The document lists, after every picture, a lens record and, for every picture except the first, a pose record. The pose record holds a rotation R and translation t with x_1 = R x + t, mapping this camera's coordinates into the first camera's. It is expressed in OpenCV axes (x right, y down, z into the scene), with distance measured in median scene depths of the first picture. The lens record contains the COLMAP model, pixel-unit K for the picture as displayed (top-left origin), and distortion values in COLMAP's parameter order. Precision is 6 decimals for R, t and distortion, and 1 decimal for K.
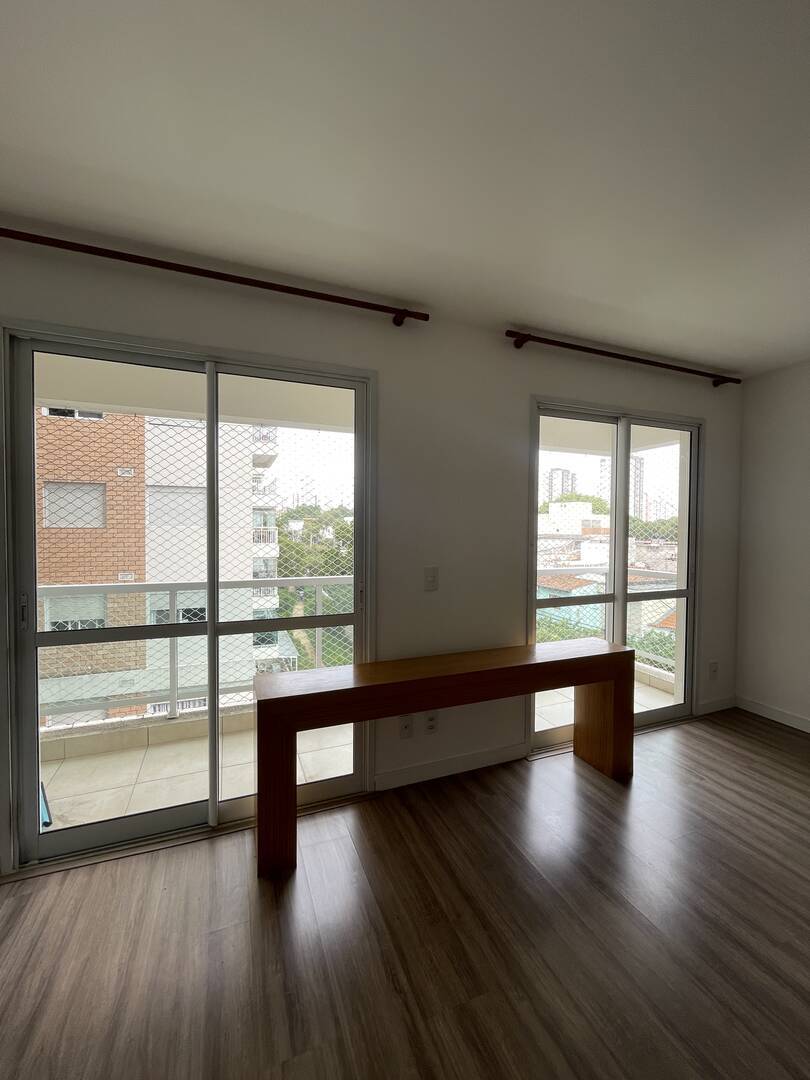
lens RADIAL K [[435.6, 0, 407.5], [0, 435.6, 540.0], [0, 0, 1]] dist [-0.002745, -0.000287]
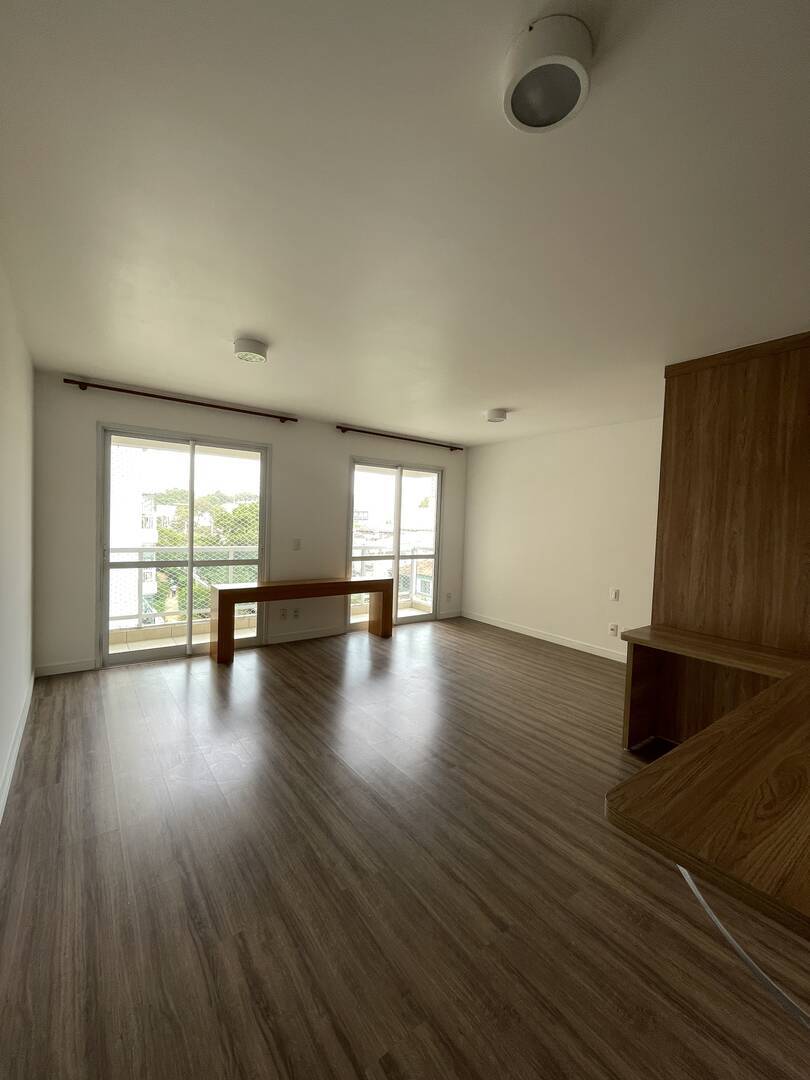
lens RADIAL K [[435.6, 0, 409.8], [0, 435.6, 539.6], [0, 0, 1]] dist [-0.002745, -0.000287]
pose [[0.964967, 0.015216, 0.261930, 0.025463], [-0.020700, 0.999620, 0.018191, 0.016821], [-0.261554, -0.022976, 0.964915, -1.039587]]
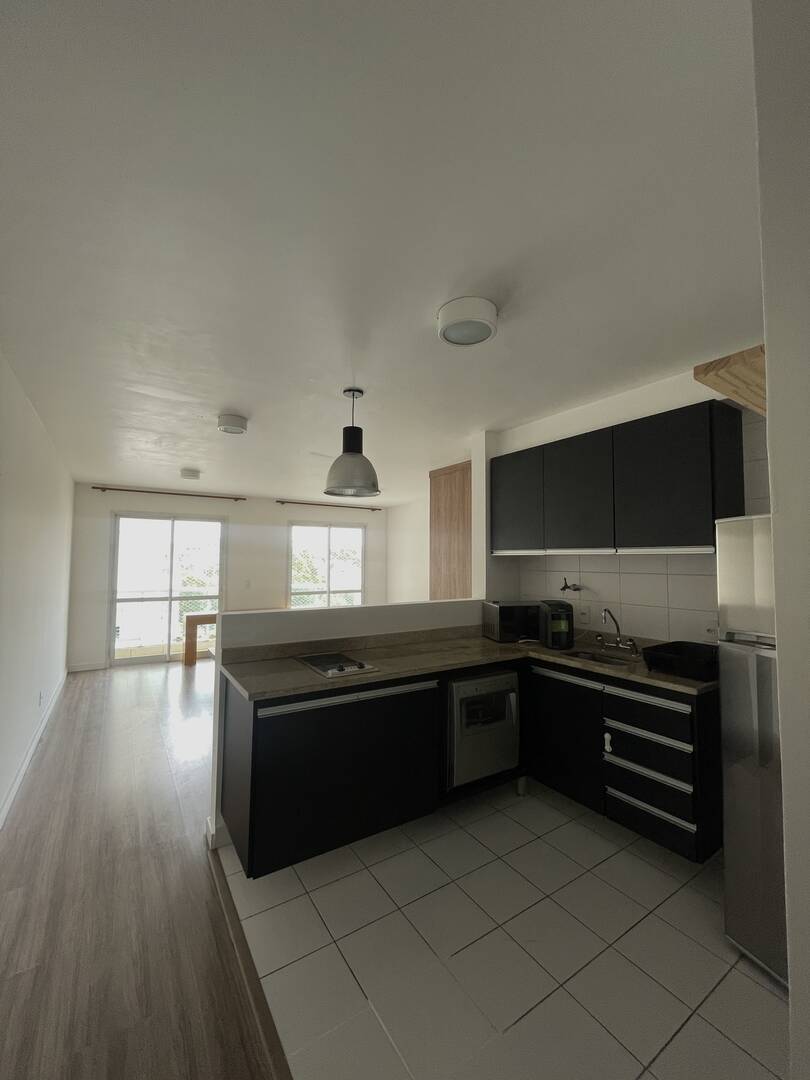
lens RADIAL K [[435.6, 0, 407.1], [0, 435.6, 539.8], [0, 0, 1]] dist [-0.002745, -0.000287]
pose [[0.980057, 0.008238, 0.198543, 0.481584], [0.006222, 0.997378, -0.072094, 0.009408], [-0.198617, 0.071892, 0.977437, -1.935574]]
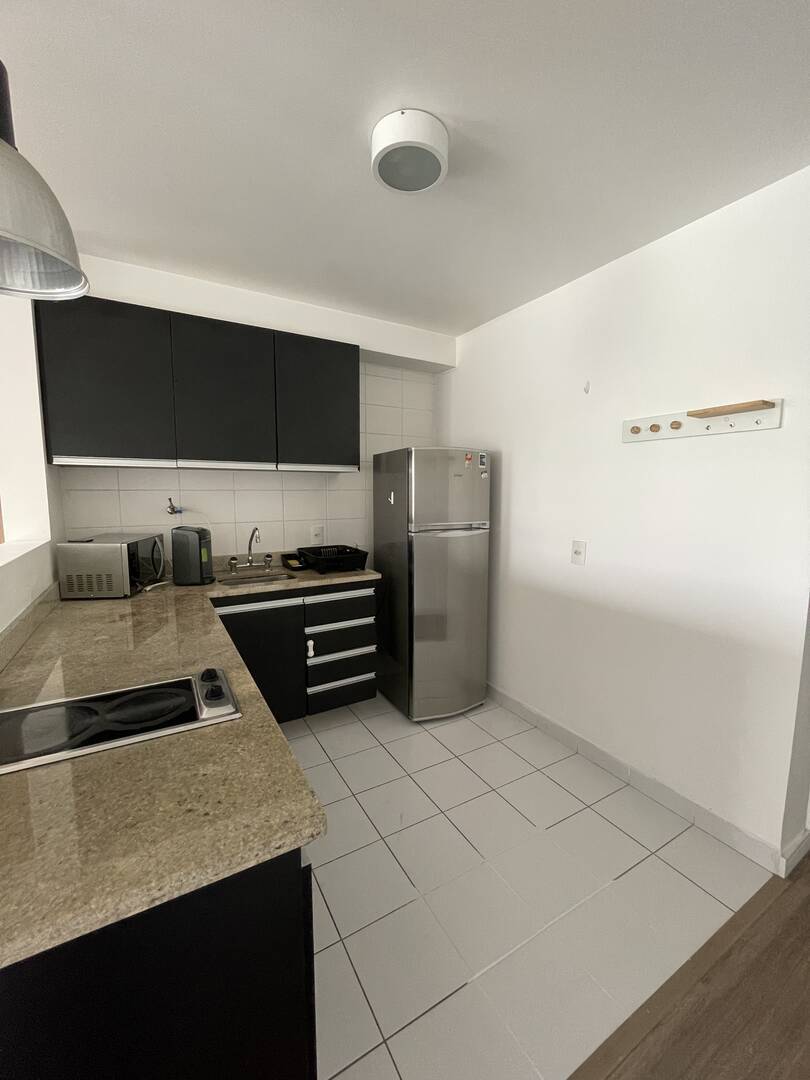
lens RADIAL K [[435.6, 0, 405.4], [0, 435.6, 539.1], [0, 0, 1]] dist [-0.002745, -0.000287]
pose [[-0.143711, -0.120897, 0.982207, 0.141413], [0.021994, 0.991874, 0.125305, 0.011484], [-0.989375, 0.039611, -0.139884, -1.213926]]
